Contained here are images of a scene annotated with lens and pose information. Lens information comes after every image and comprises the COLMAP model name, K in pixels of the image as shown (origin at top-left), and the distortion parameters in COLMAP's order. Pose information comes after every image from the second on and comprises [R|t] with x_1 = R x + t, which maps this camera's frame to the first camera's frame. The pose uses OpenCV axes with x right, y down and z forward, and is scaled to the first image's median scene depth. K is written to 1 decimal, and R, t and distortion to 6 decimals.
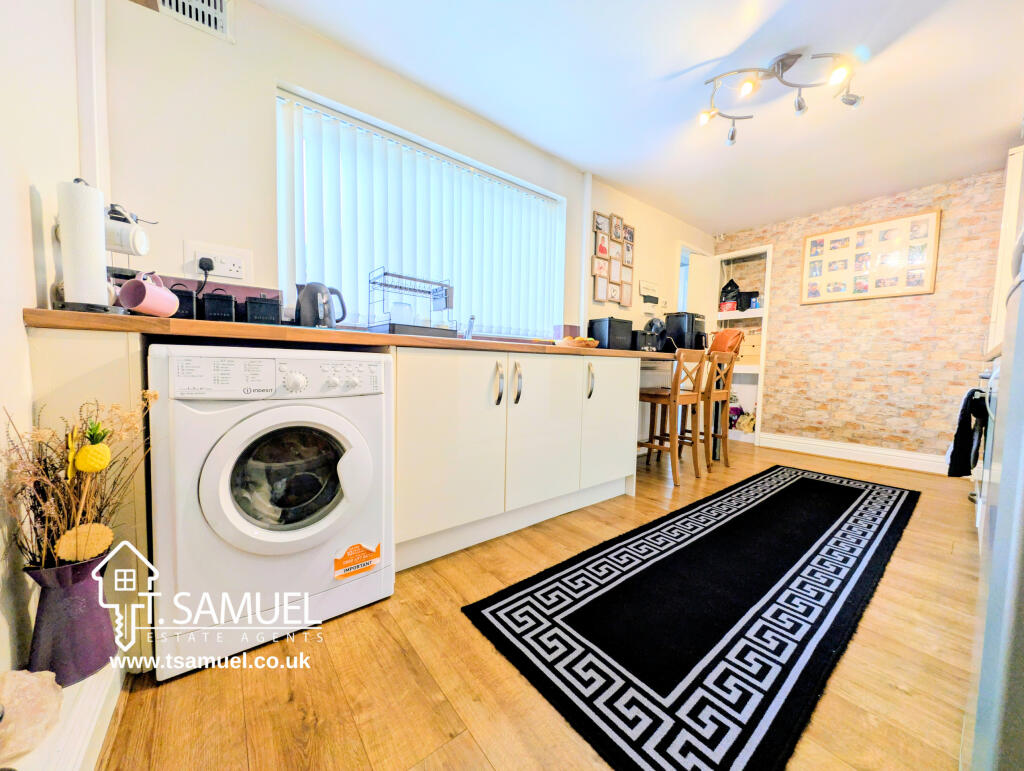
lens RADIAL K [[371.1, 0, 512.3], [0, 371.1, 383.6], [0, 0, 1]] dist [-0.000533, -0.000127]
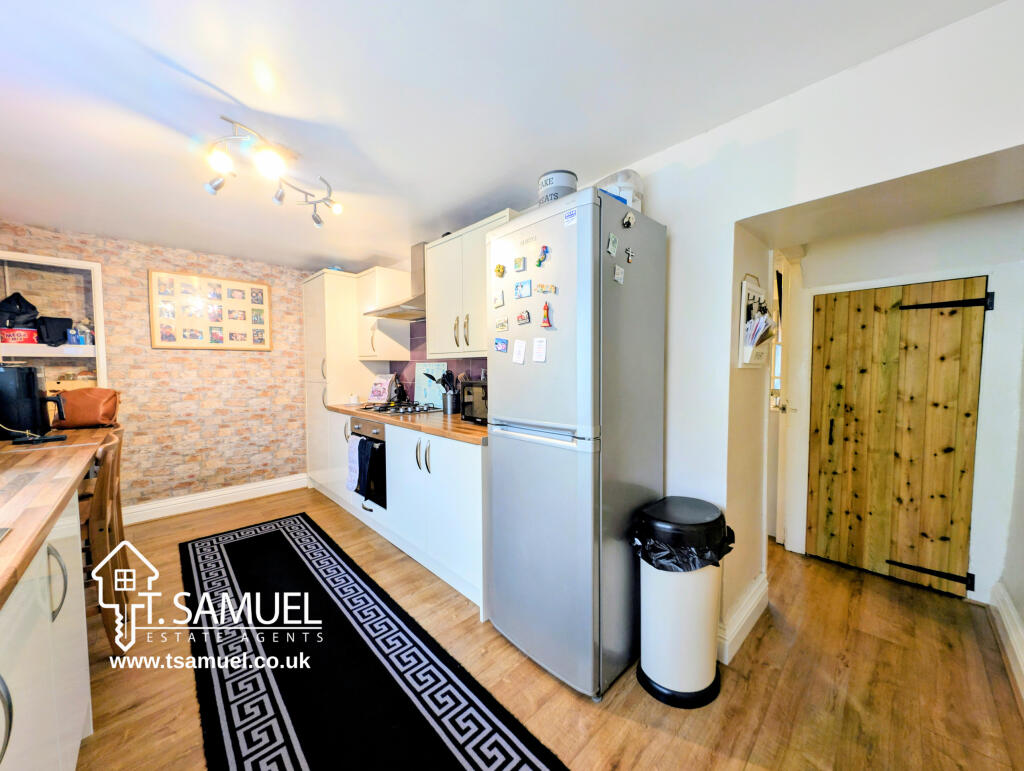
lens RADIAL K [[371.1, 0, 512.3], [0, 371.1, 383.6], [0, 0, 1]] dist [-0.000533, -0.000127]
pose [[-0.091533, -0.061281, 0.993915, -0.170744], [0.056662, 0.996167, 0.066638, -0.150850], [-0.994189, 0.062417, -0.087710, 0.270385]]
